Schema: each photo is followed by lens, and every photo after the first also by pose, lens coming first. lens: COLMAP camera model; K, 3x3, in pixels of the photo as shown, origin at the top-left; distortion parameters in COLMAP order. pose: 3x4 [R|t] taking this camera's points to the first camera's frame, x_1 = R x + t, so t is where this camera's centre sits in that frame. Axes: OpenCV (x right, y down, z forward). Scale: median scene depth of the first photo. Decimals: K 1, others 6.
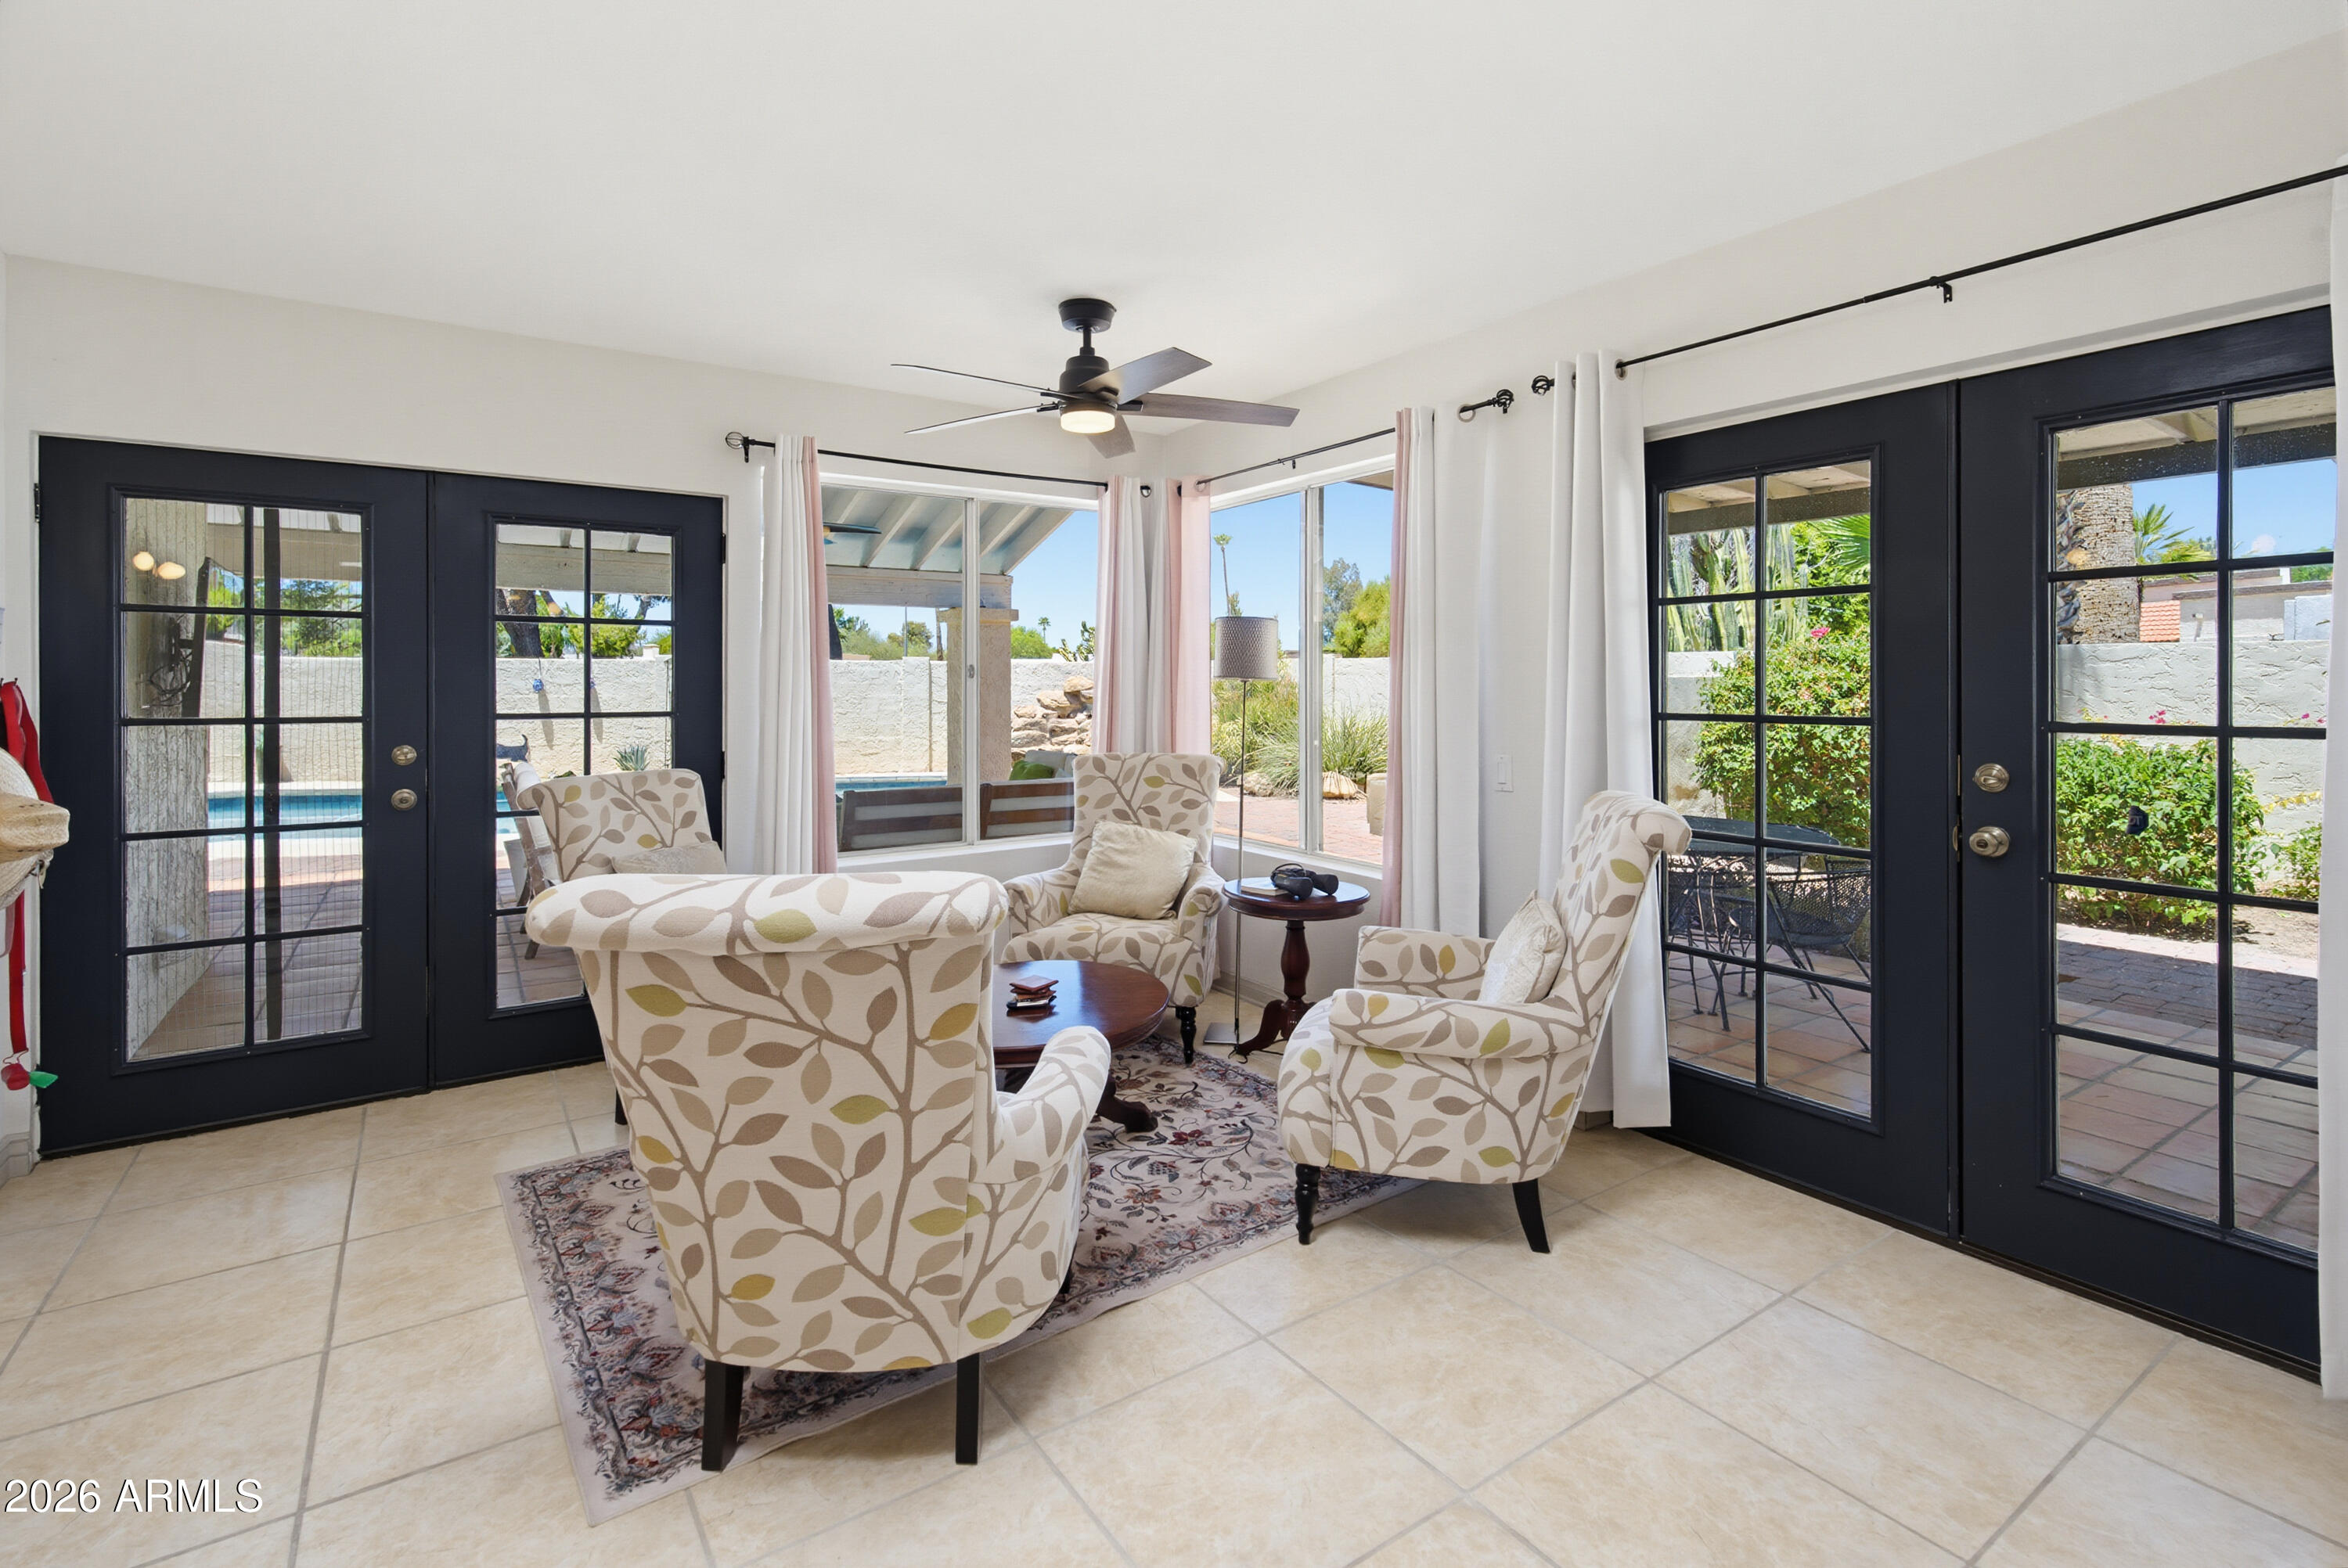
lens RADIAL K [[1088.7, 0, 1169.7], [0, 1088.7, 686.8], [0, 0, 1]] dist [-0.001433, 0.001419]
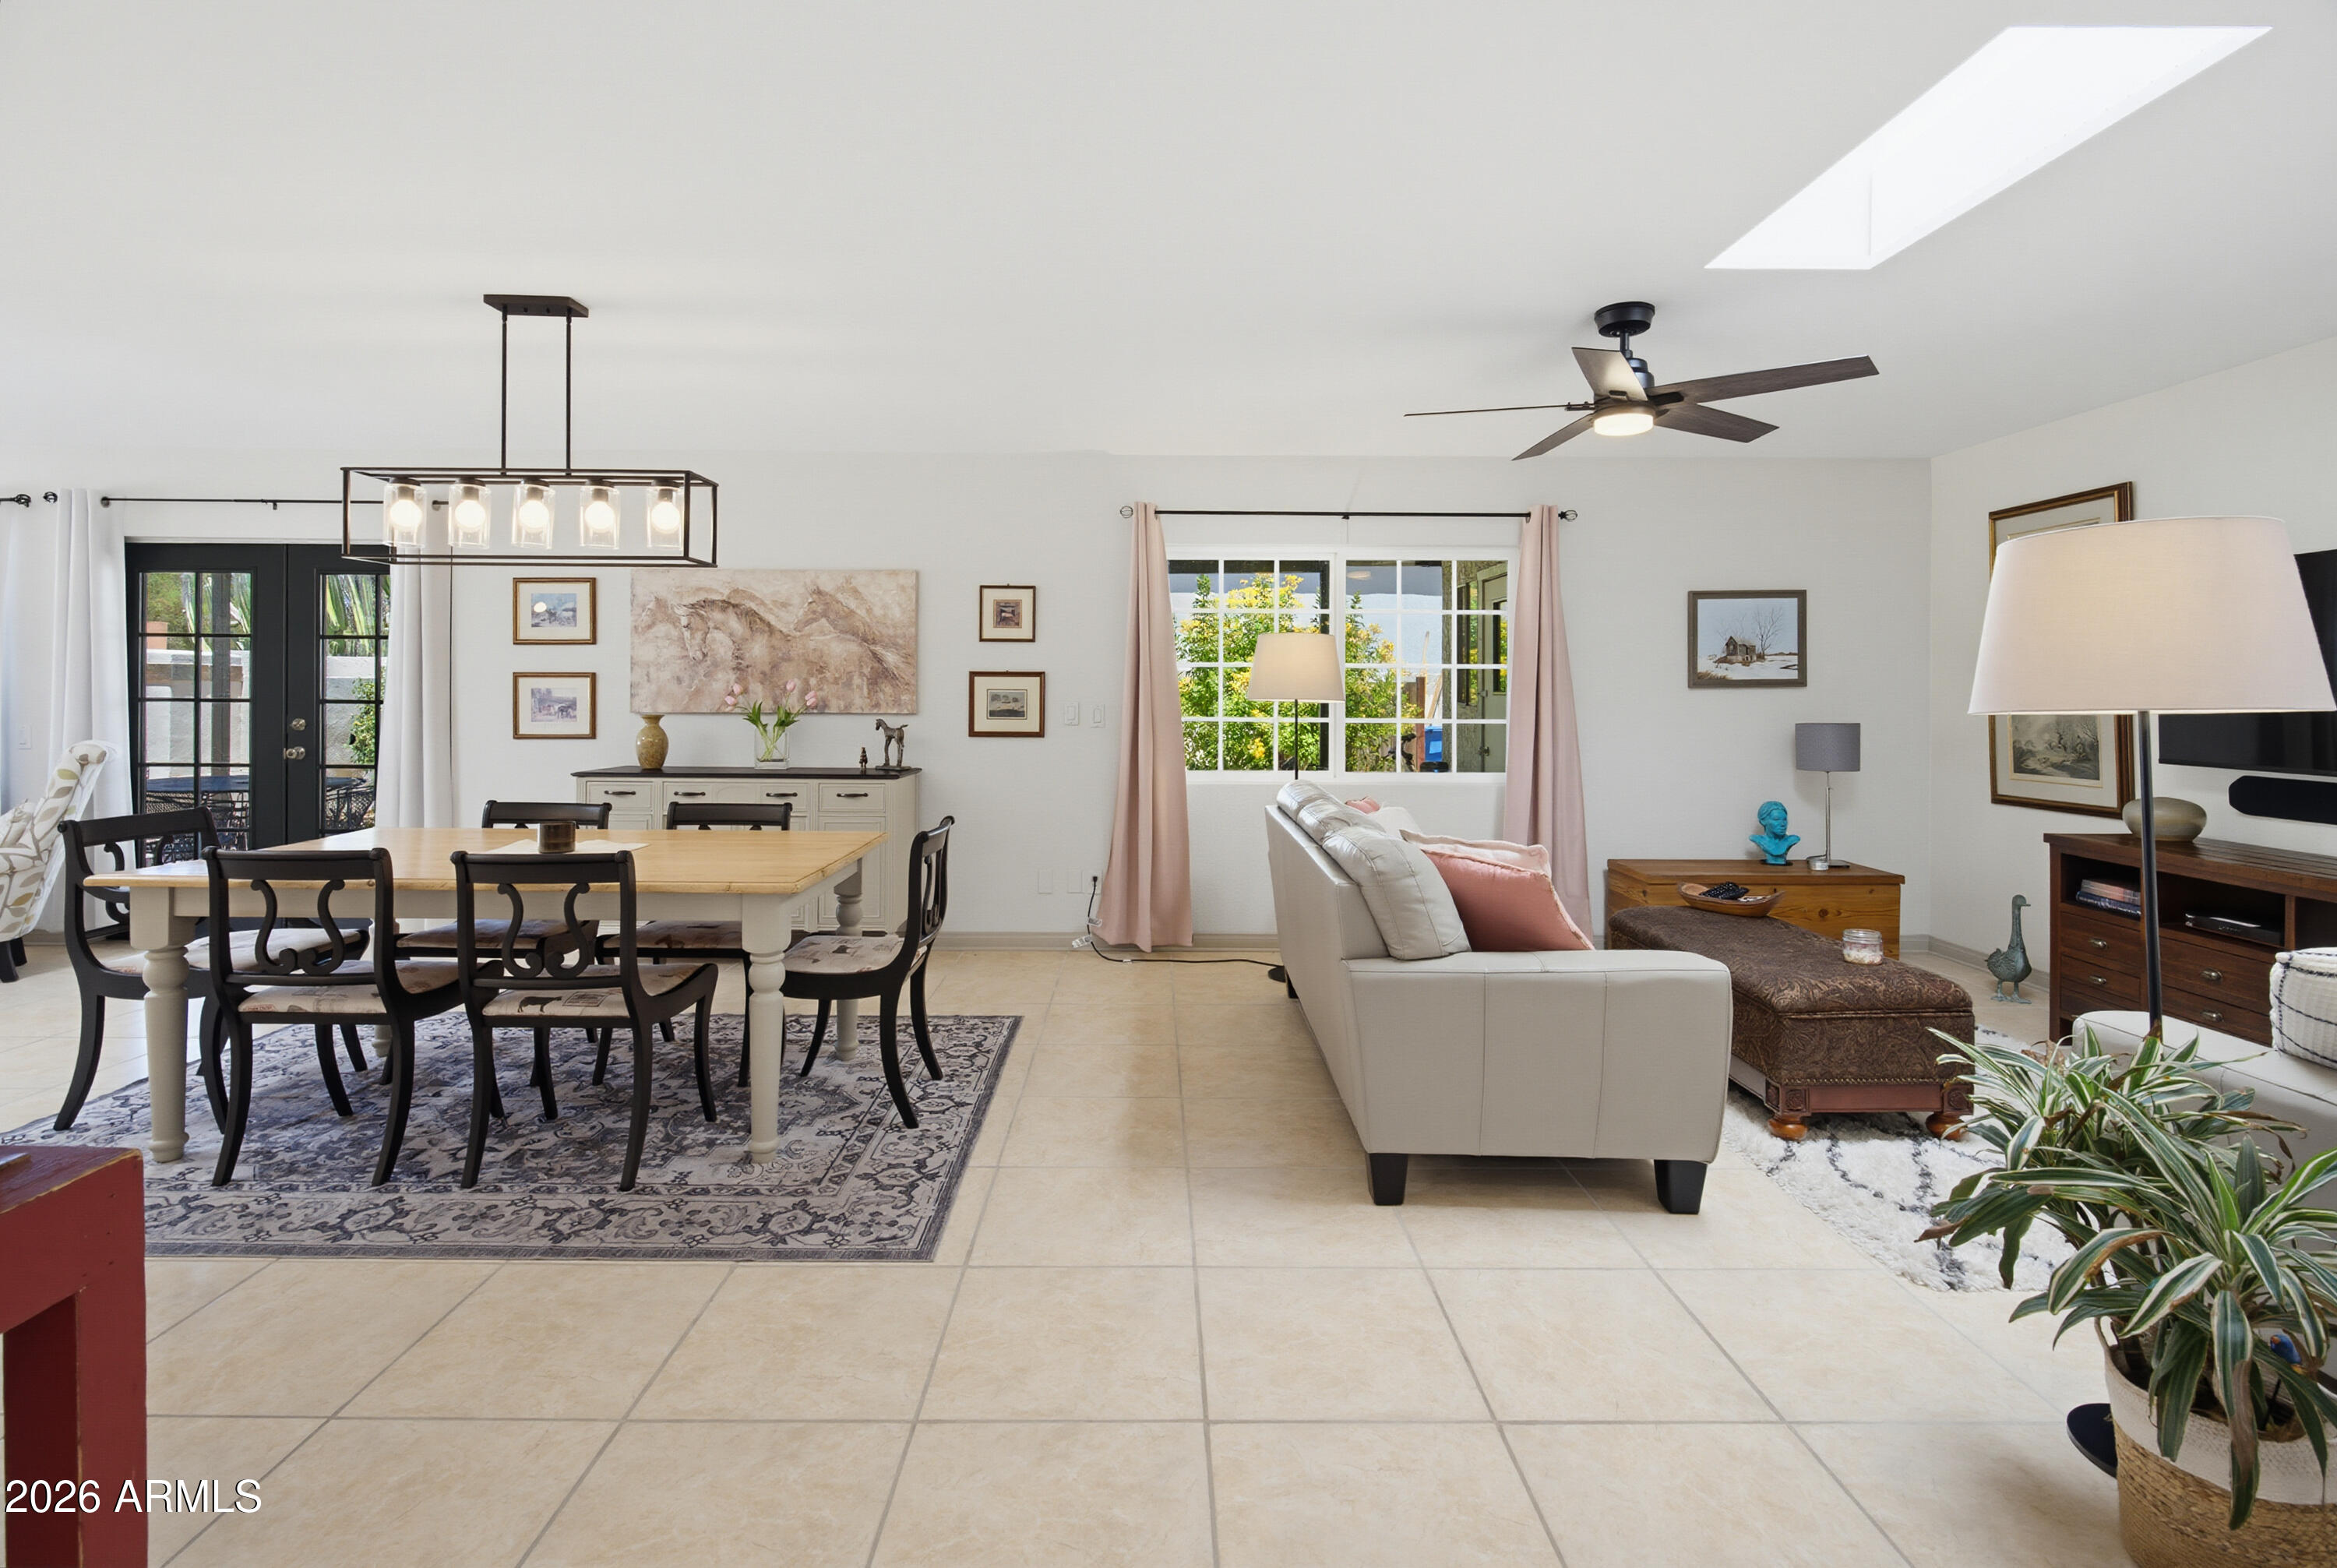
lens RADIAL K [[1083.7, 0, 1160.5], [0, 1083.7, 692.2], [0, 0, 1]] dist [-0.001433, 0.001419]
pose [[0.557521, 0.004231, 0.830152, -0.107593], [-0.006171, 0.999981, -0.000953, 0.008193], [-0.830140, -0.004592, 0.557537, -1.711615]]
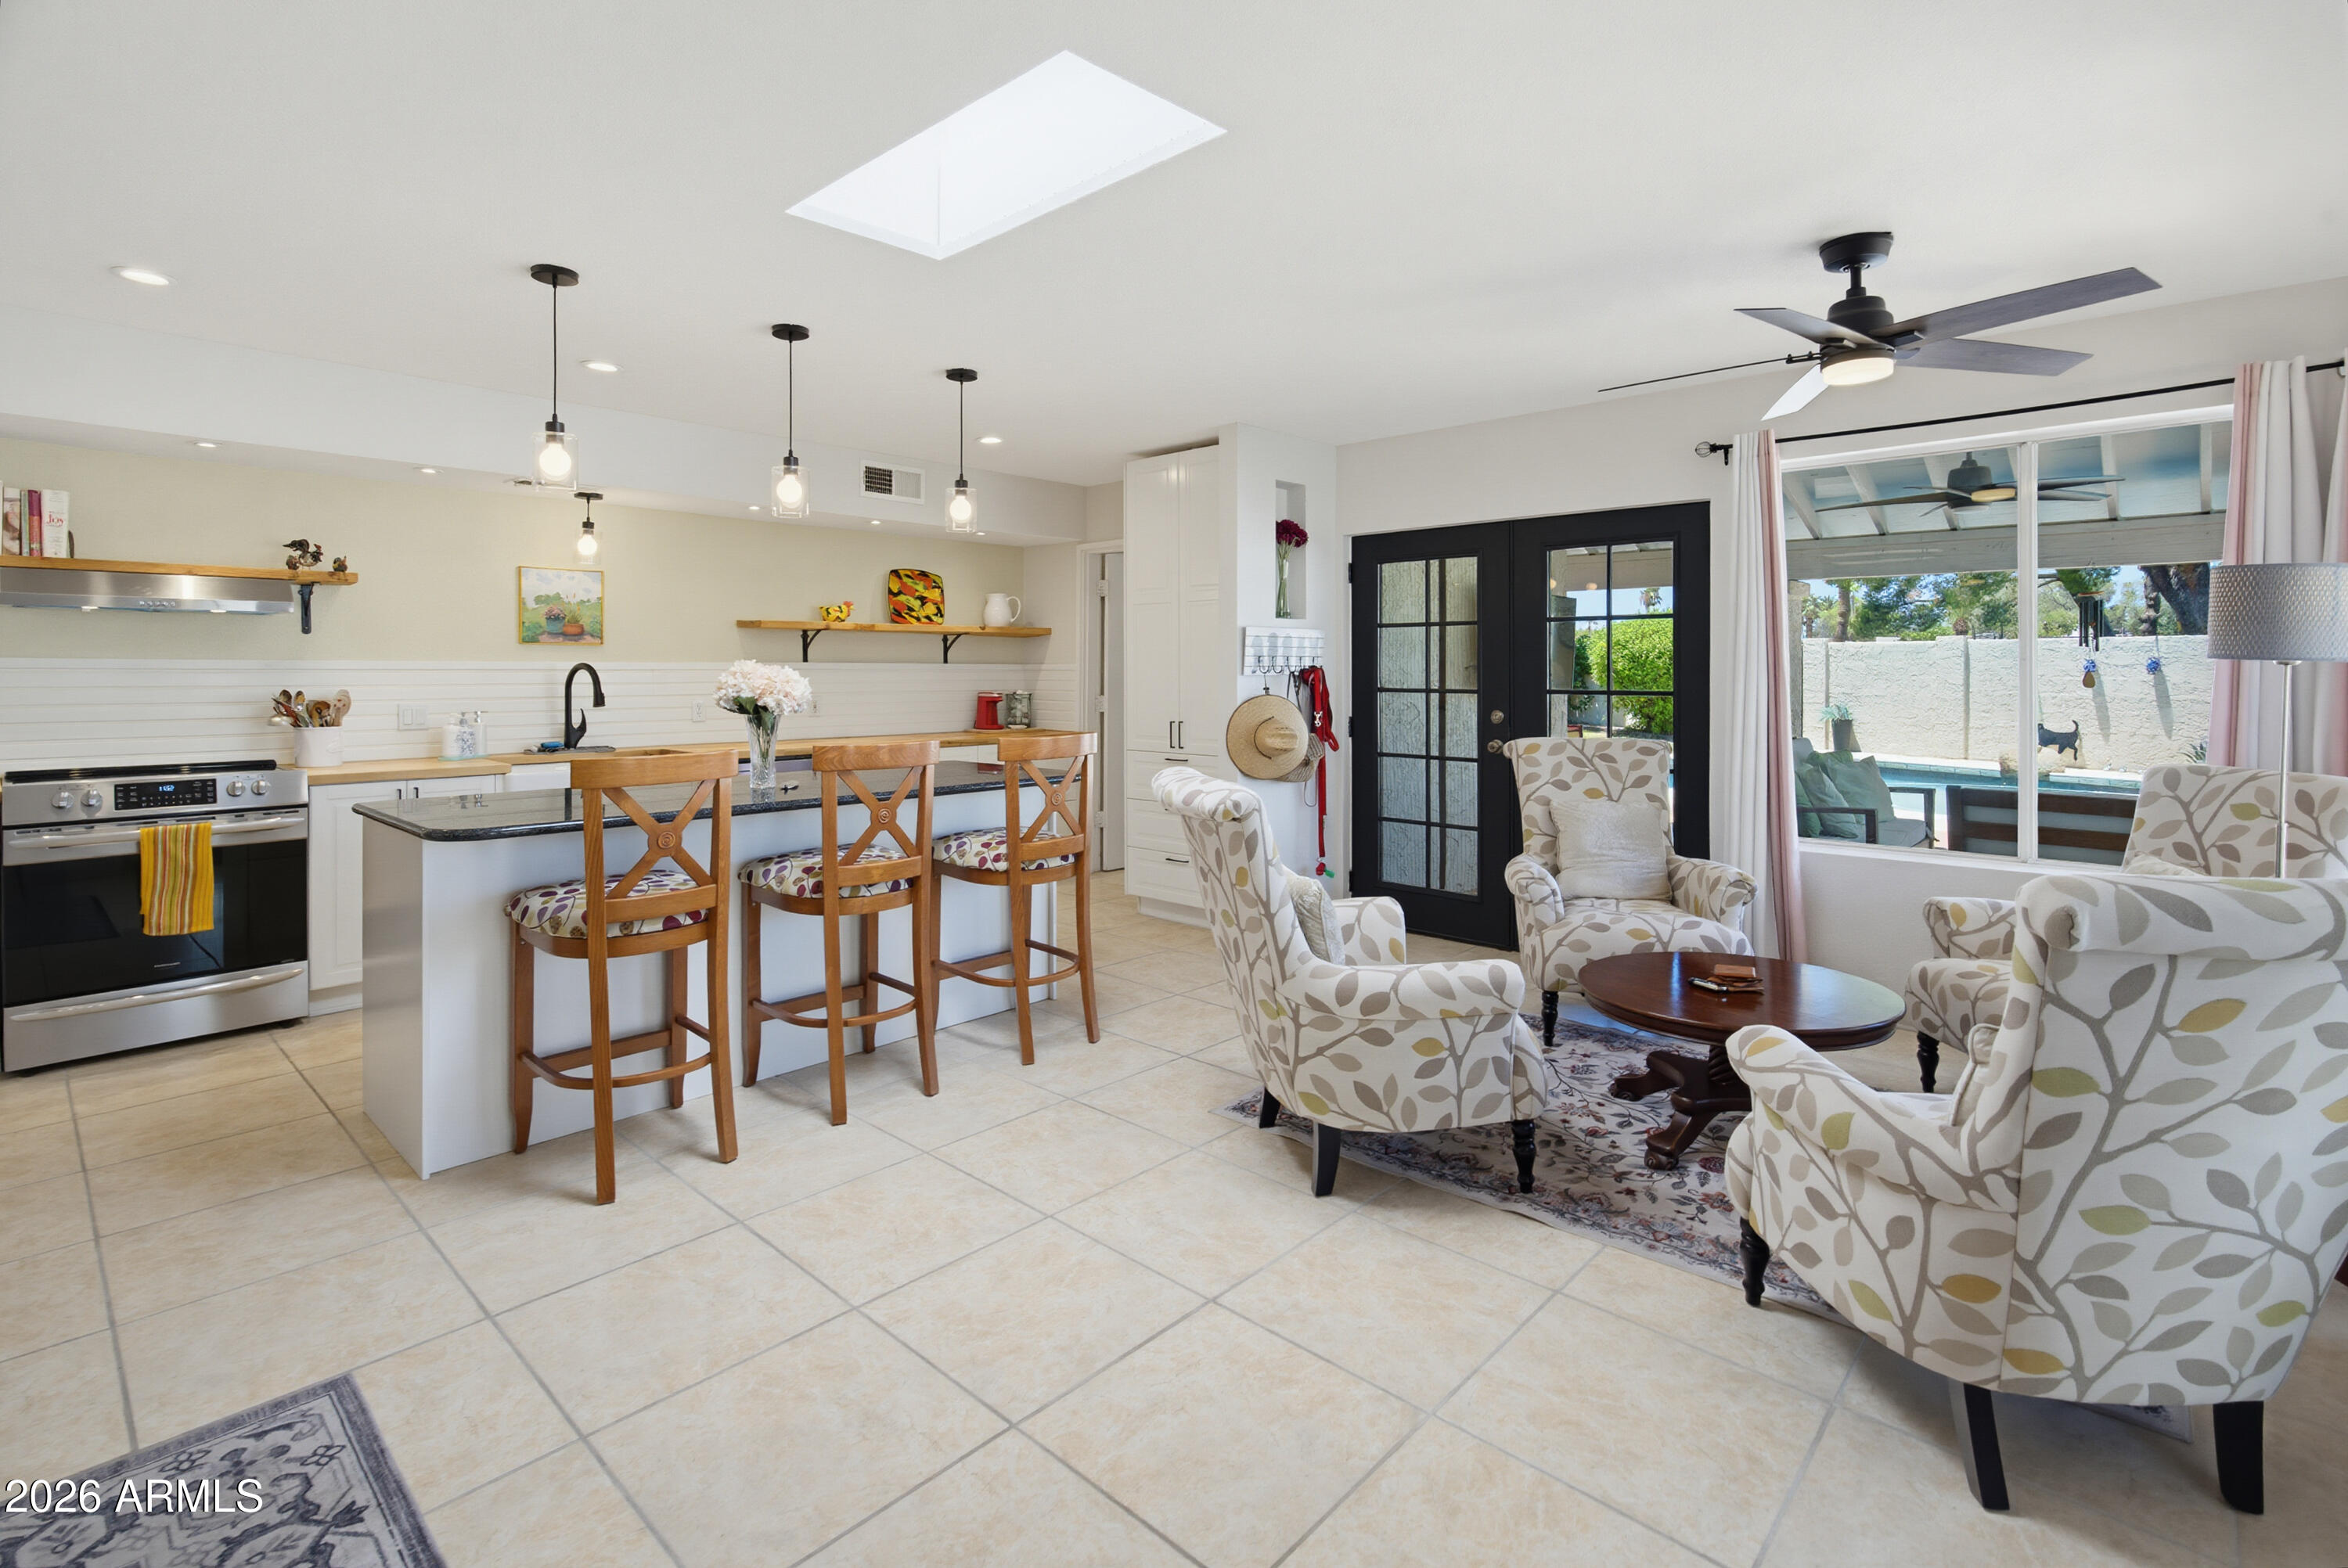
lens RADIAL K [[1088.7, 0, 1188.2], [0, 1088.7, 672.7], [0, 0, 1]] dist [-0.001433, 0.001419]
pose [[0.226817, 0.004252, -0.973928, 0.901184], [-0.000185, 0.999991, 0.004322, -0.004387], [0.973937, -0.000800, 0.226815, 0.364645]]
